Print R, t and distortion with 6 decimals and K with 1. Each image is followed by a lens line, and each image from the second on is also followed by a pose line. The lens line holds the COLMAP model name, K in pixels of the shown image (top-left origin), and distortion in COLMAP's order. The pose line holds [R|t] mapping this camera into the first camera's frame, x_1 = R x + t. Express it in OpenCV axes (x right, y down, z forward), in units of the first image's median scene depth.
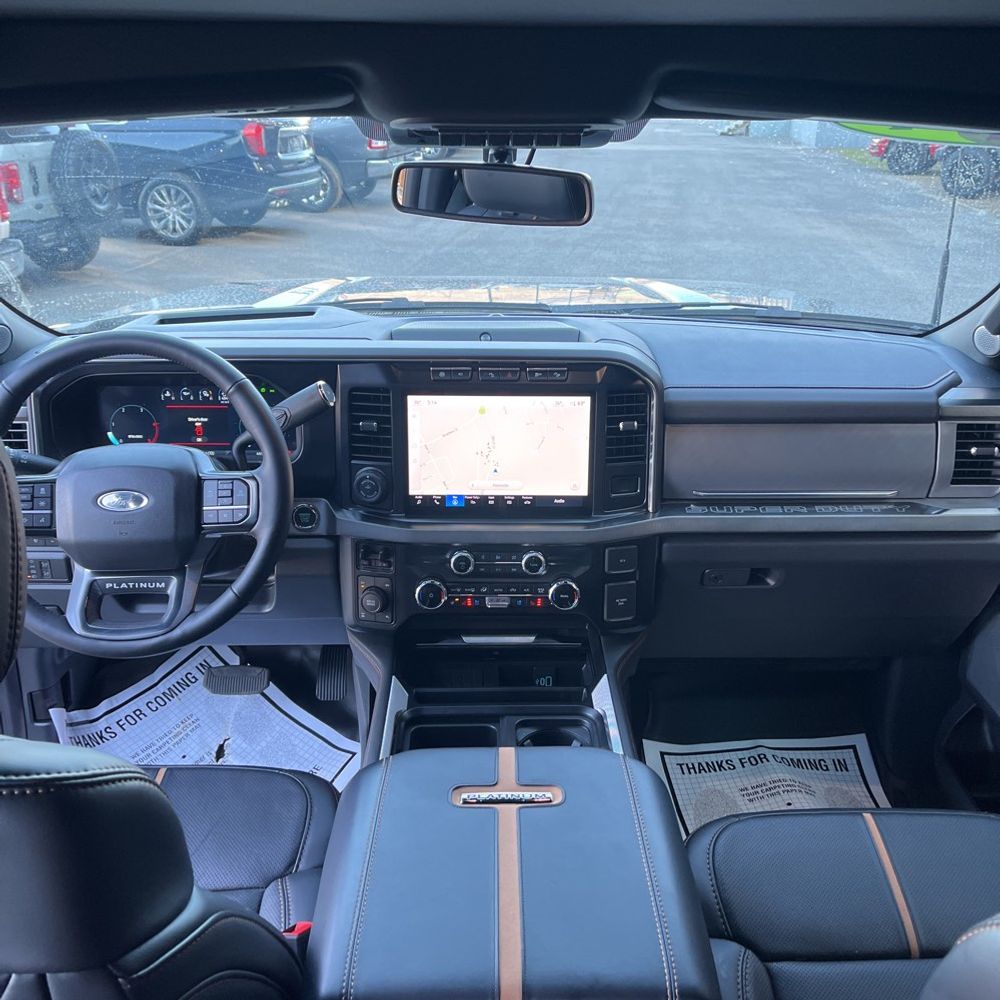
lens RADIAL K [[985.9, 0, 500.9], [0, 985.9, 501.6], [0, 0, 1]] dist [0.019013, 0.000000]
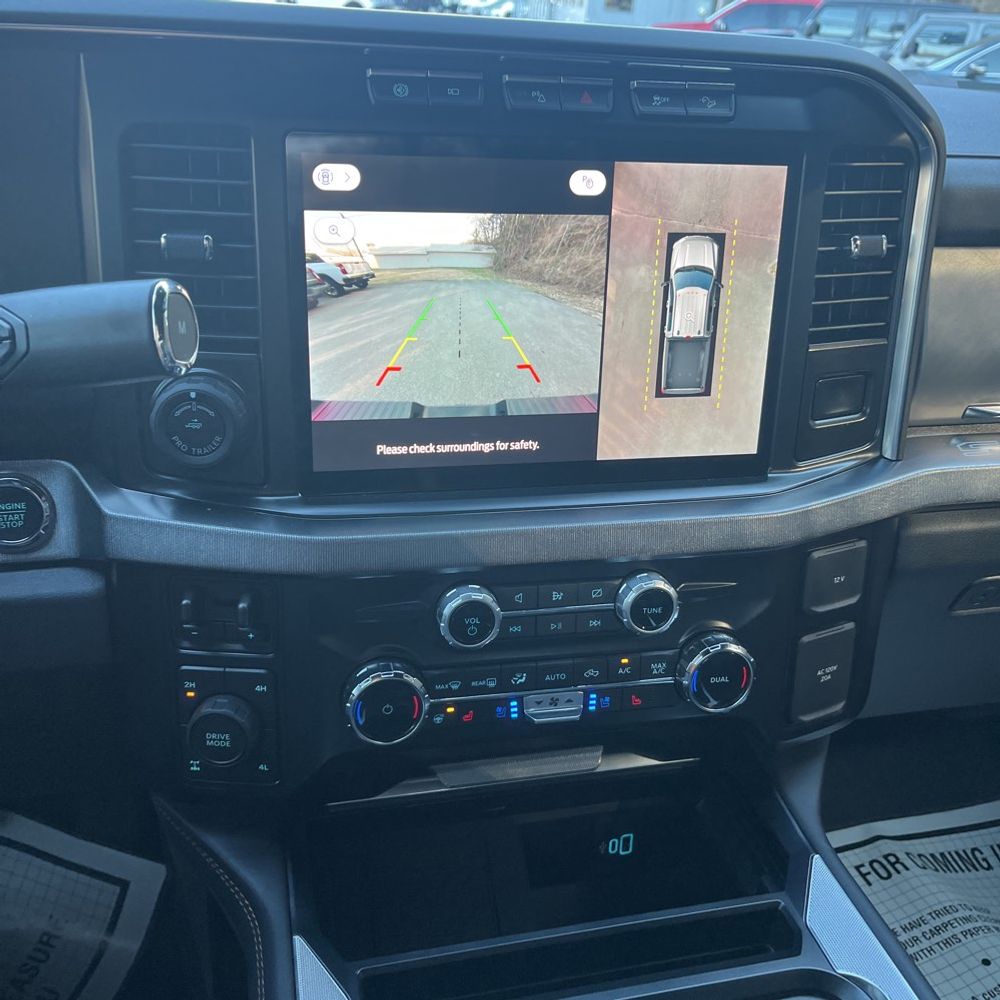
lens RADIAL K [[985.9, 0, 497.7], [0, 985.9, 501.1], [0, 0, 1]] dist [0.019013, 0.000000]
pose [[0.975518, -0.051725, 0.213750, -0.105451], [0.037265, 0.996770, 0.071133, -0.008503], [-0.216739, -0.061426, 0.974295, 0.628946]]
